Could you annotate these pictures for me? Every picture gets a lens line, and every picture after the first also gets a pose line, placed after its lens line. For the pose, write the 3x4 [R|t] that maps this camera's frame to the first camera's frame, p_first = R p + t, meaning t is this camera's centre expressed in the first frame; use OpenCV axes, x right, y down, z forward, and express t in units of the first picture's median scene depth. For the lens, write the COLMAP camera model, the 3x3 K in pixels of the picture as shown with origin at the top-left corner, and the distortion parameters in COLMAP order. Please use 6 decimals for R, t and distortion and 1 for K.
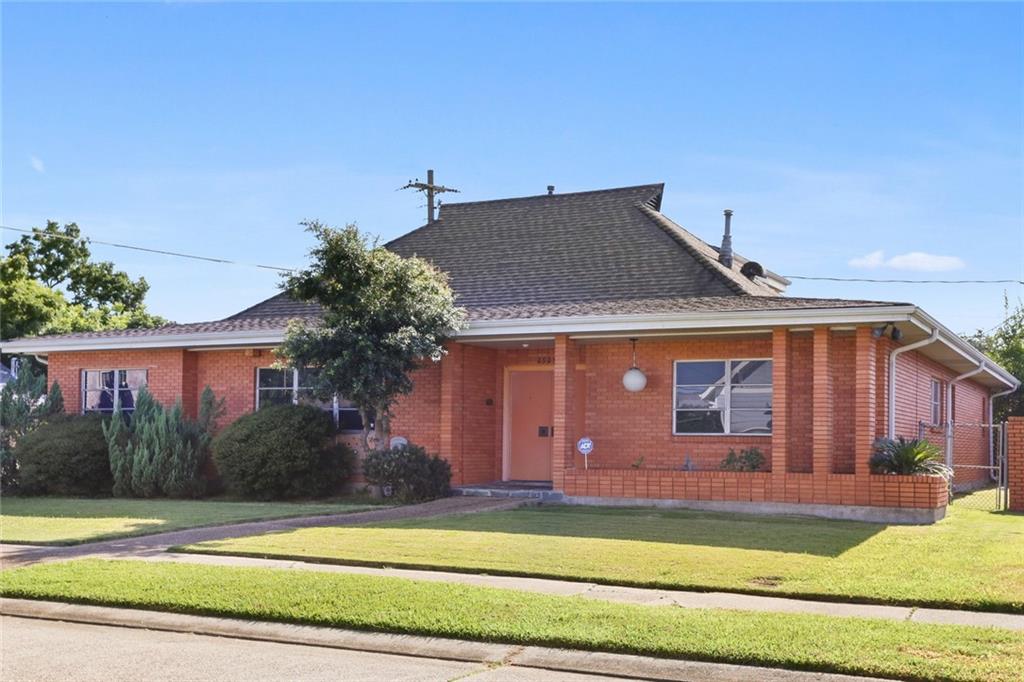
lens RADIAL K [[1182.0, 0, 512.0], [0, 1182.0, 343.6], [0, 0, 1]] dist [-0.061409, 0.000000]
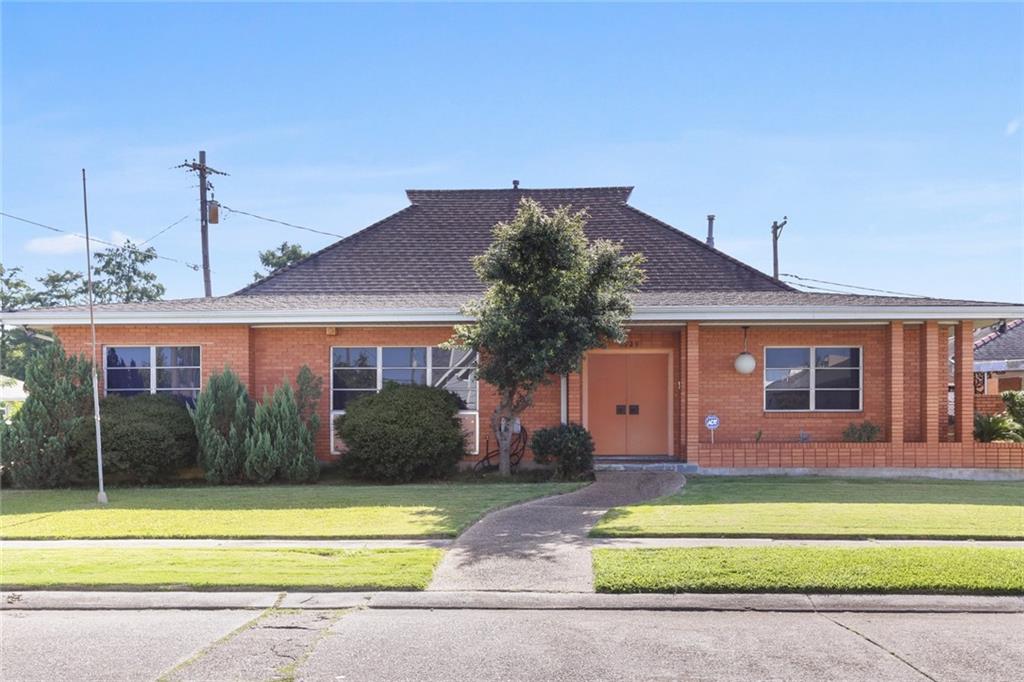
lens RADIAL K [[1075.1, 0, 512.0], [0, 1075.1, 340.2], [0, 0, 1]] dist [-0.053000, 0.000000]
pose [[0.916546, 0.017737, 0.399537, -0.509984], [-0.022173, 0.999733, 0.006482, 0.007182], [-0.399315, -0.014800, 0.916694, 0.152127]]
